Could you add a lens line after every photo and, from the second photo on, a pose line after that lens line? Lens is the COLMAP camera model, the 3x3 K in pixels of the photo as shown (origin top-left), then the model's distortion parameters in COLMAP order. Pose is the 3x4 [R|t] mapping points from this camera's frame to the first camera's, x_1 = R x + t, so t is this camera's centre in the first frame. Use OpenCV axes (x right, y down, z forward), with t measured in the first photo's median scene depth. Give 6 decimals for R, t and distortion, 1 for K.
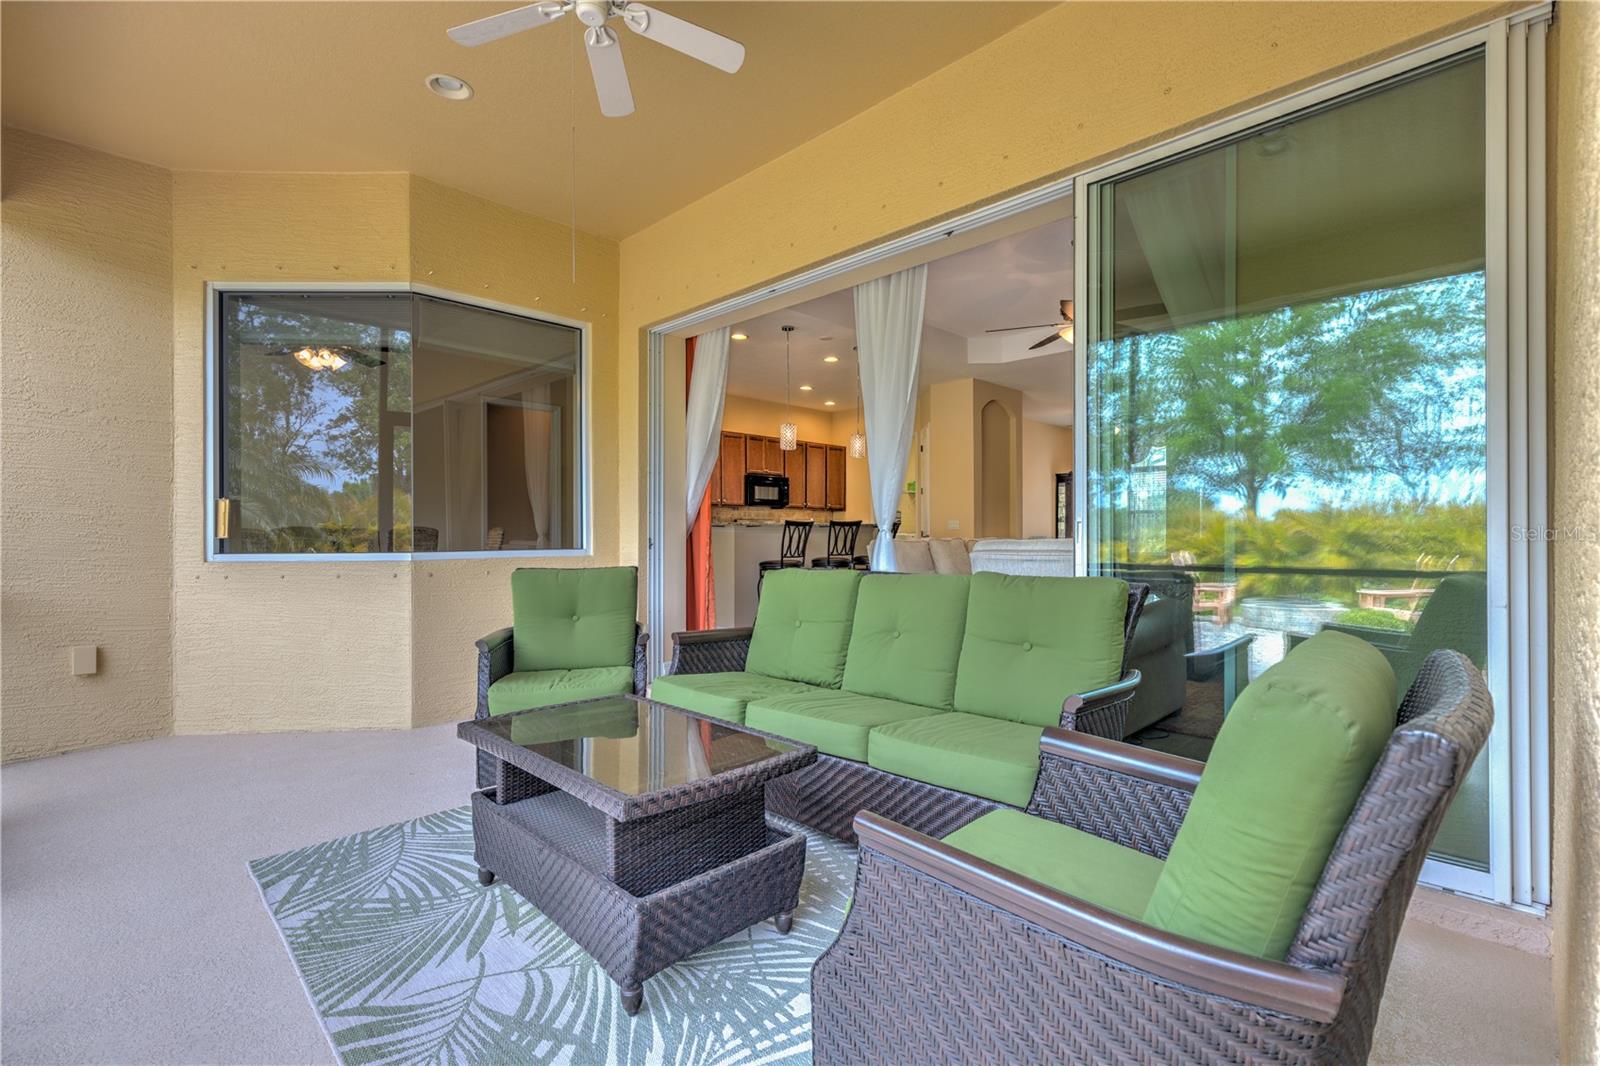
lens RADIAL K [[722.6, 0, 815.2], [0, 722.6, 536.8], [0, 0, 1]] dist [0.005545, 0.000426]
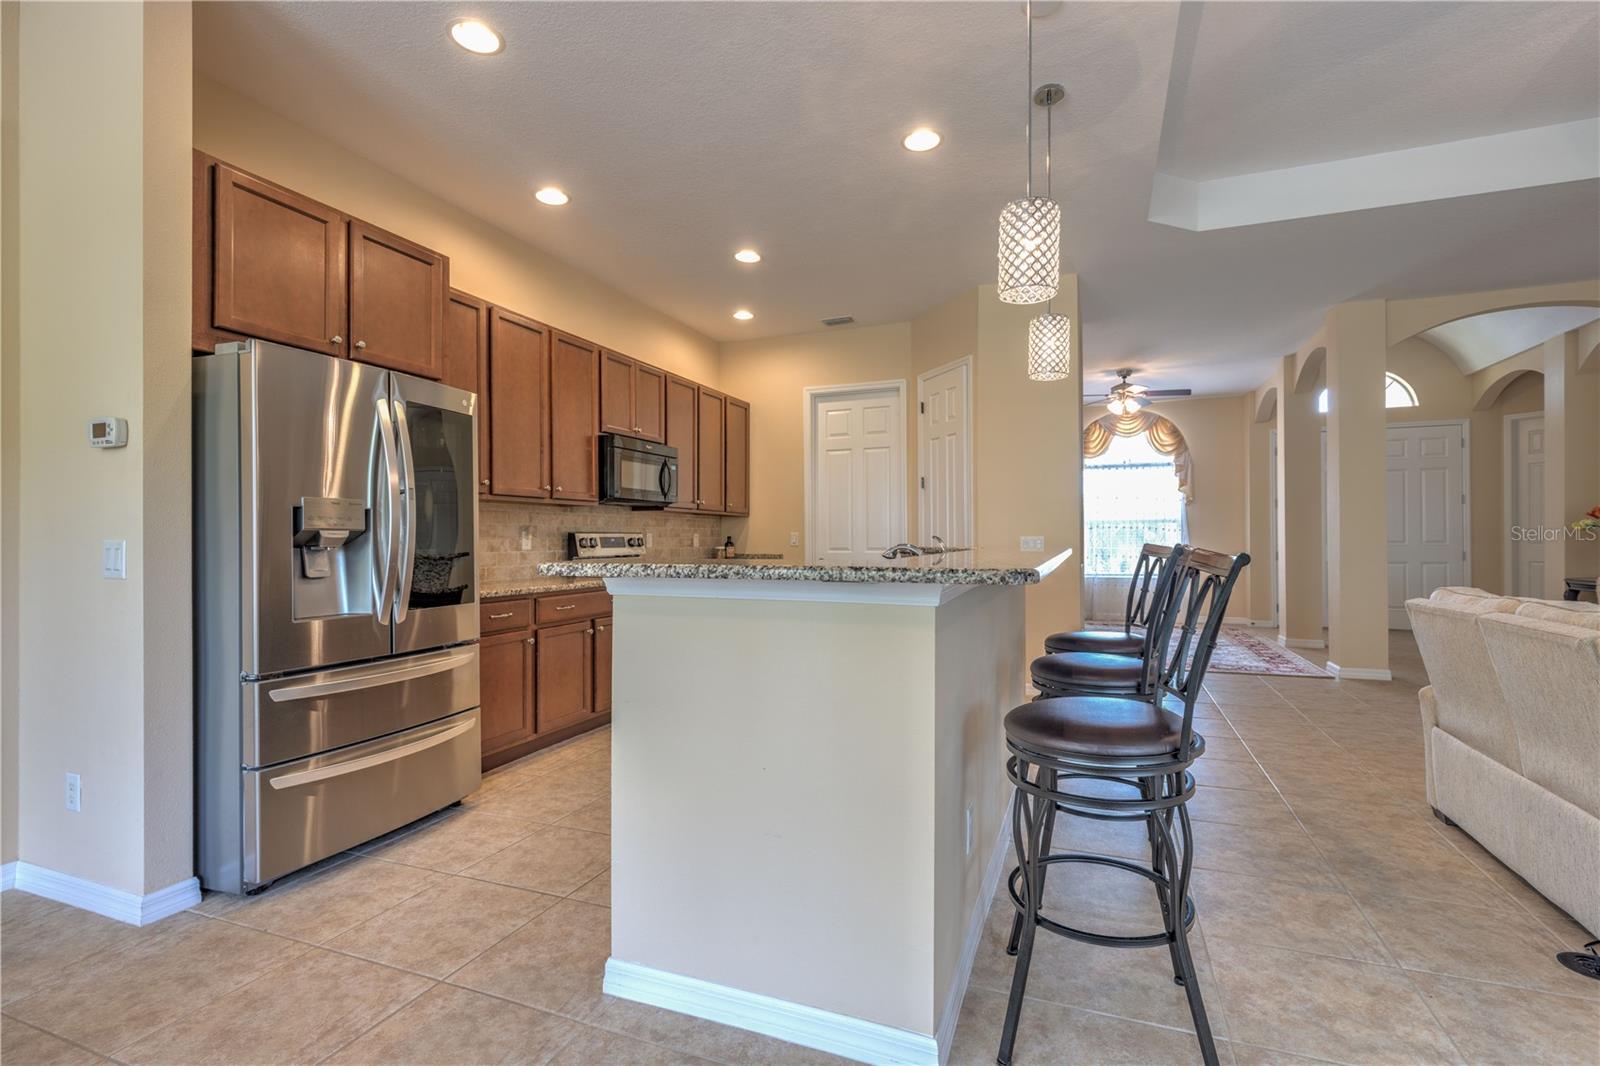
lens RADIAL K [[710.0, 0, 824.1], [0, 710.0, 537.4], [0, 0, 1]] dist [0.005131, -0.001508]
pose [[0.915100, -0.001114, 0.403225, -0.658616], [0.004575, 0.999961, -0.007619, -0.072409], [-0.403200, 0.008817, 0.915069, 2.361289]]
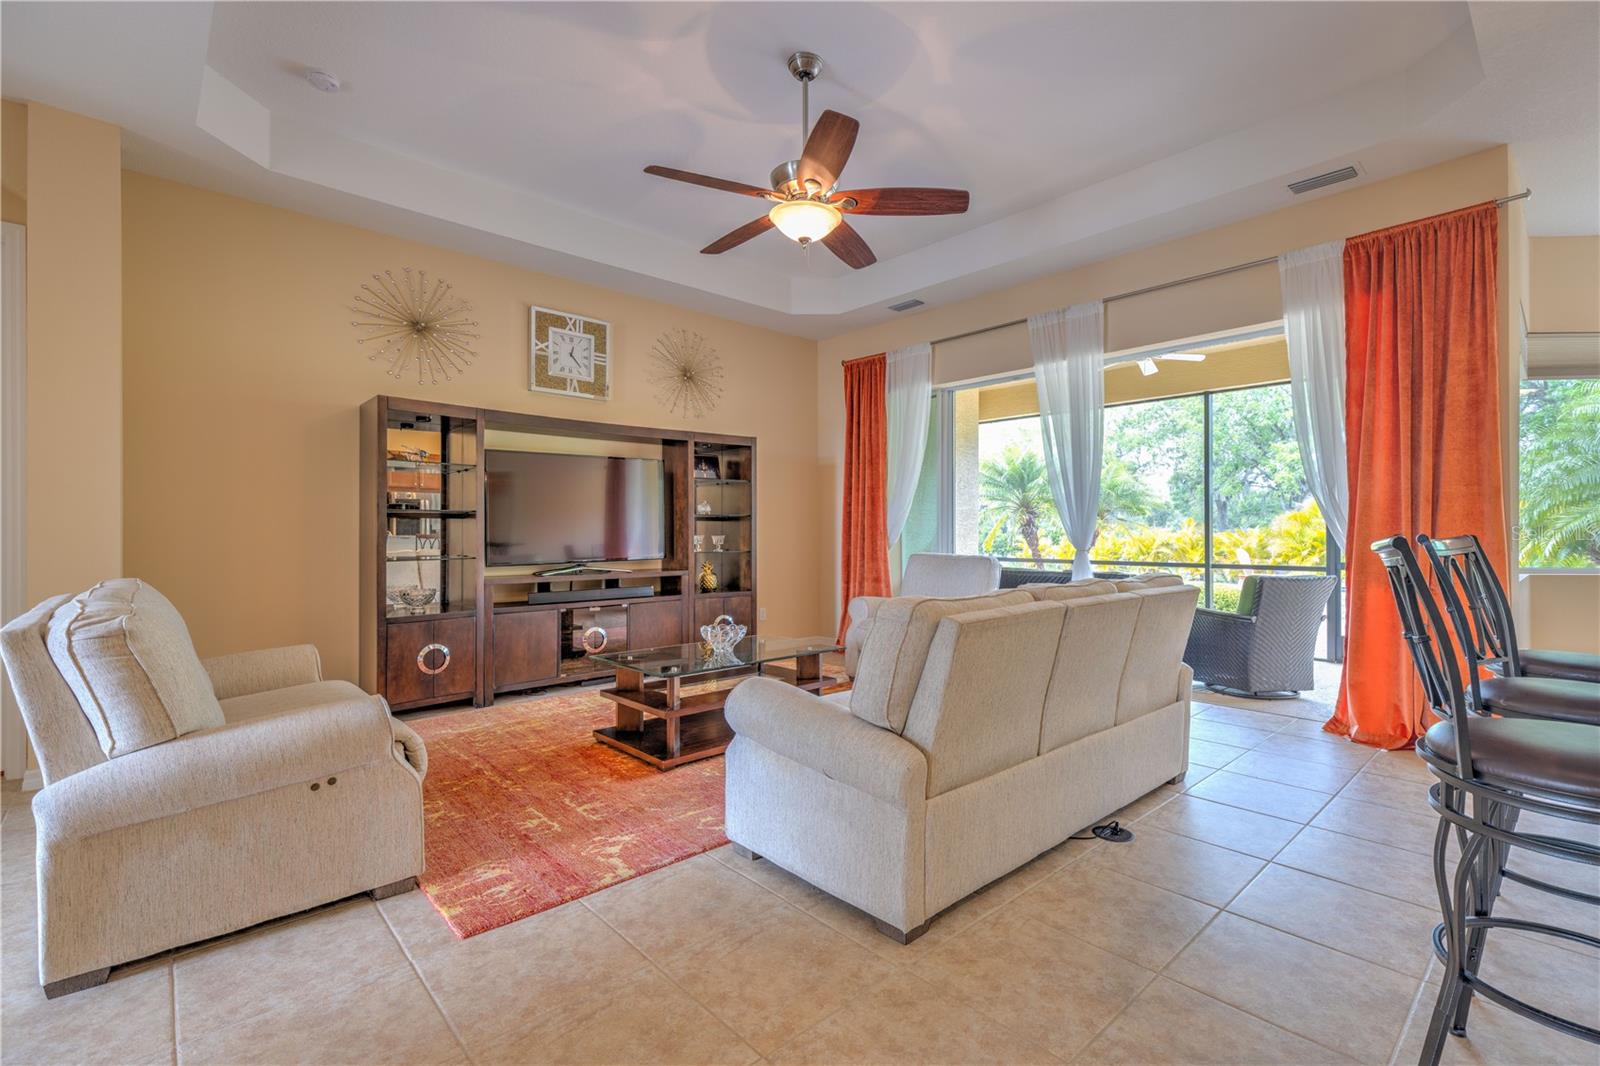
lens RADIAL K [[710.0, 0, 827.0], [0, 710.0, 529.6], [0, 0, 1]] dist [0.005131, -0.001508]
pose [[-0.999570, 0.006766, 0.028528, 0.876278], [0.006770, 0.999977, 0.000044, -0.074742], [-0.028527, 0.000237, -0.999593, 3.897860]]
